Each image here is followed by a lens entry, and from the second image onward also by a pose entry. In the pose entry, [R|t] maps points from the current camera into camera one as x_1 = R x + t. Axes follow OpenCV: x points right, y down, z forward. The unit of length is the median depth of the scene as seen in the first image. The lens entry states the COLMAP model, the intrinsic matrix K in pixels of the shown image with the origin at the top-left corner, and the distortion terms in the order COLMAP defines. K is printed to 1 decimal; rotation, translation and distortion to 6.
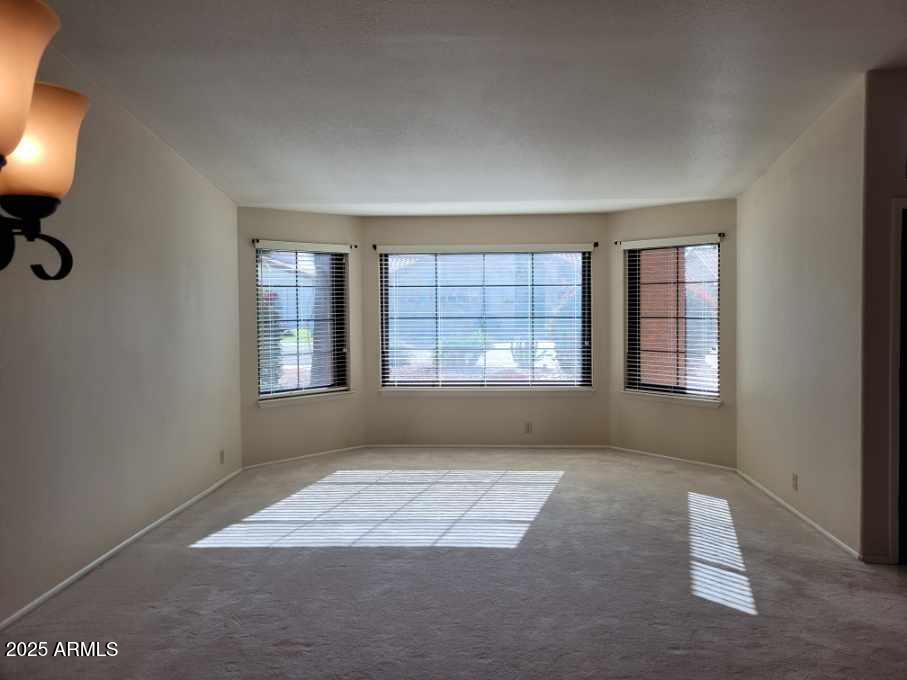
lens RADIAL K [[685.7, 0, 454.4], [0, 685.7, 319.1], [0, 0, 1]] dist [0.071917, -0.071232]
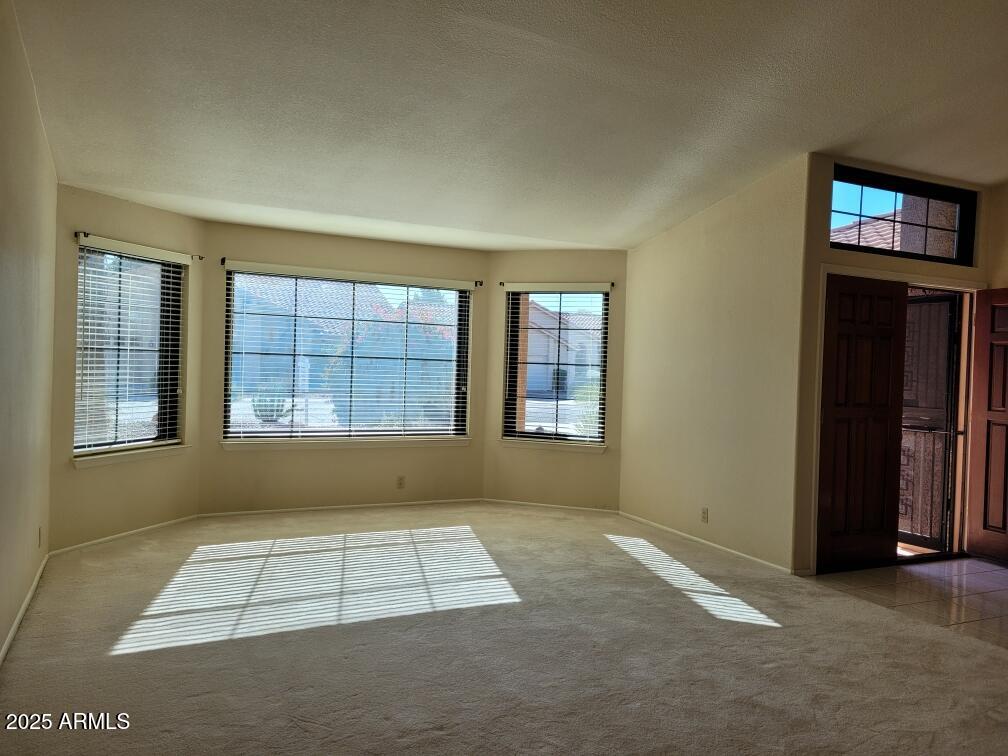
lens RADIAL K [[770.6, 0, 504.0], [0, 770.6, 378.0], [0, 0, 1]] dist [0.041309, 0.000732]
pose [[0.870004, 0.027762, 0.492263, -0.280017], [-0.030362, 0.999535, -0.002711, 0.022461], [-0.492109, -0.012588, 0.870442, 0.071305]]
